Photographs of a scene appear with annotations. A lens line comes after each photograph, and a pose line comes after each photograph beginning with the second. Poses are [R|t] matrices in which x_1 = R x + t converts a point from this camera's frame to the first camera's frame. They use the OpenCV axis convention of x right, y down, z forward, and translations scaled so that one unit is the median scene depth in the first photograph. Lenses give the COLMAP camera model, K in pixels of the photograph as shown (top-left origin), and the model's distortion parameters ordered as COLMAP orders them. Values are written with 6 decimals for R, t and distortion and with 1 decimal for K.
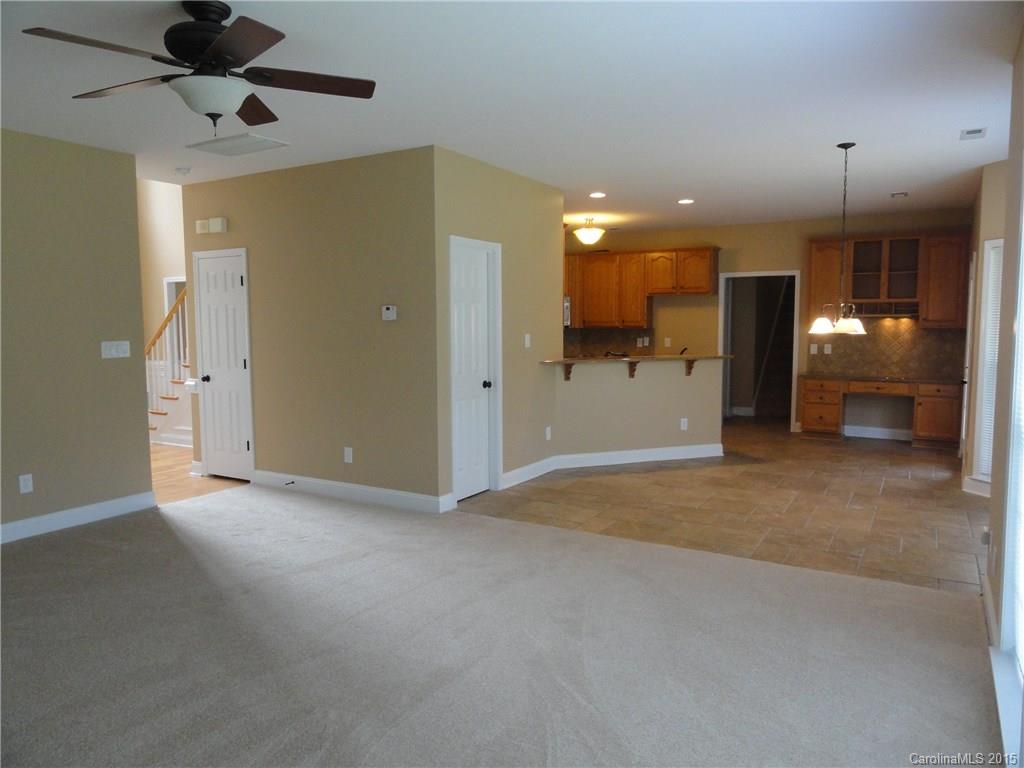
lens RADIAL K [[711.0, 0, 512.0], [0, 711.0, 384.0], [0, 0, 1]] dist [0.000272, 0.001543]
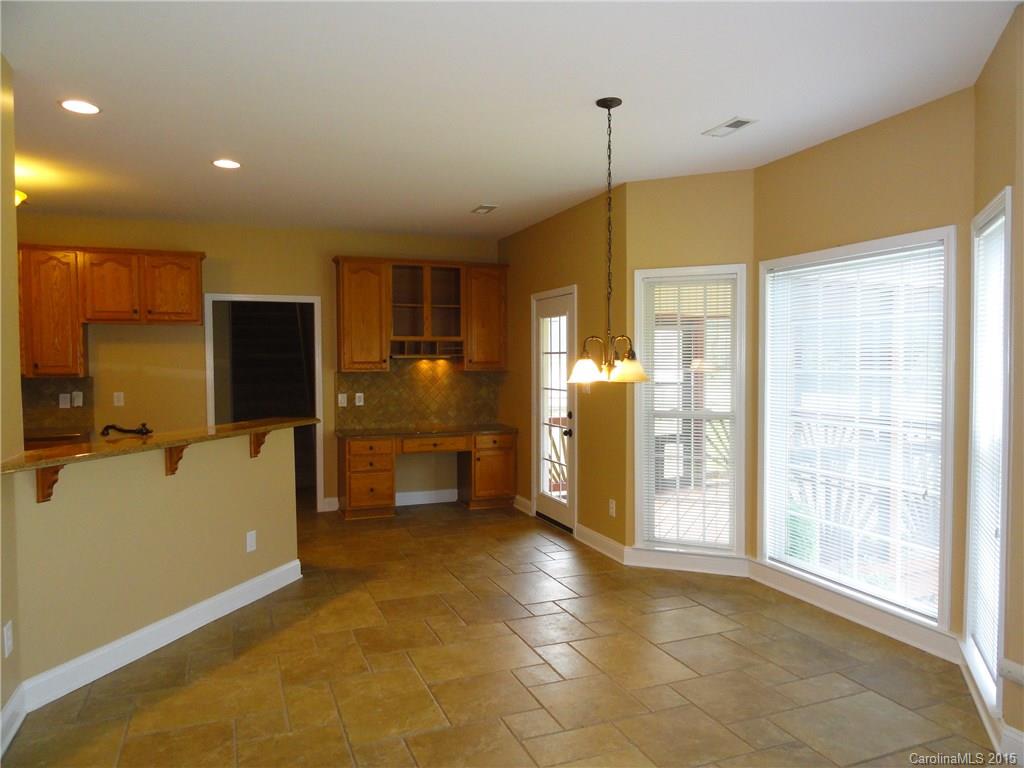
lens RADIAL K [[711.0, 0, 512.0], [0, 711.0, 384.0], [0, 0, 1]] dist [0.000272, 0.001543]
pose [[0.609098, -0.028300, 0.792590, -0.075189], [0.074503, 0.996986, -0.021656, -0.038227], [-0.789588, 0.072241, 0.609370, 0.410437]]
